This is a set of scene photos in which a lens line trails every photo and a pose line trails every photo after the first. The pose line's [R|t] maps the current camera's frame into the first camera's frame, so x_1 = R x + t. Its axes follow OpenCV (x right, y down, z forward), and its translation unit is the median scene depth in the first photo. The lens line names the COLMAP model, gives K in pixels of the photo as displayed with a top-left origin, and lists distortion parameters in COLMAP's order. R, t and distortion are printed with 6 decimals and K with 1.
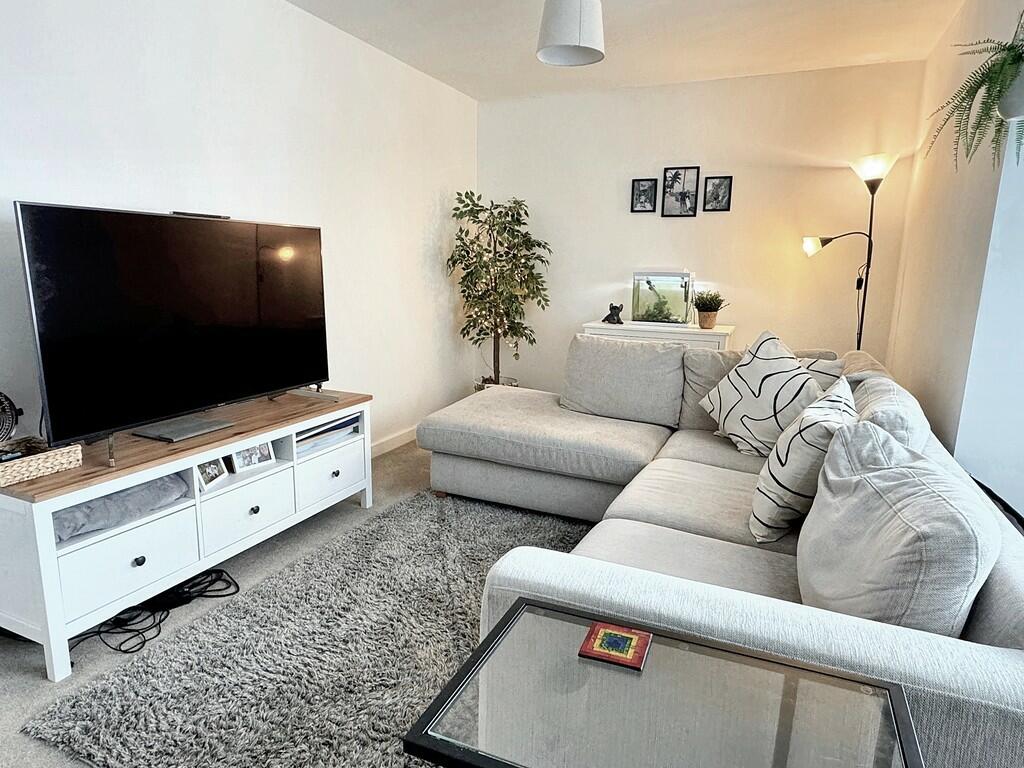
lens RADIAL K [[628.5, 0, 508.8], [0, 628.5, 387.7], [0, 0, 1]] dist [-0.002757, -0.000290]
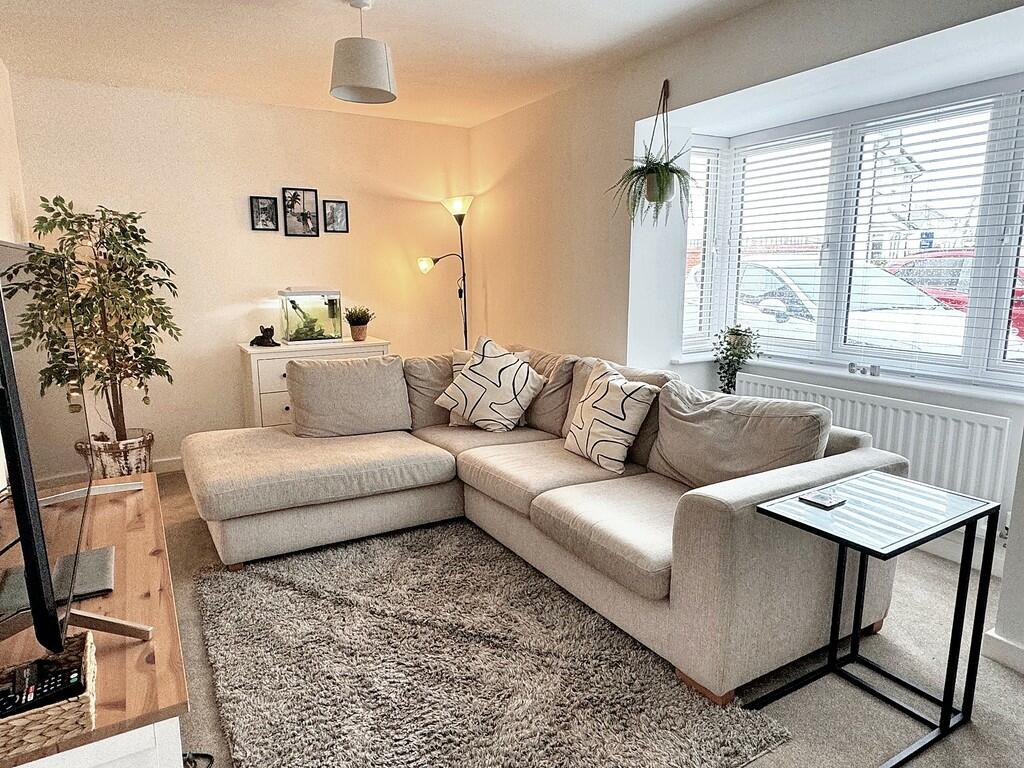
lens RADIAL K [[638.7, 0, 515.2], [0, 638.7, 392.6], [0, 0, 1]] dist [-0.001724, 0.001944]
pose [[0.569197, -0.174800, 0.803405, -0.421493], [0.173676, 0.980652, 0.090318, -0.056752], [-0.803649, 0.088124, 0.588543, 0.130930]]
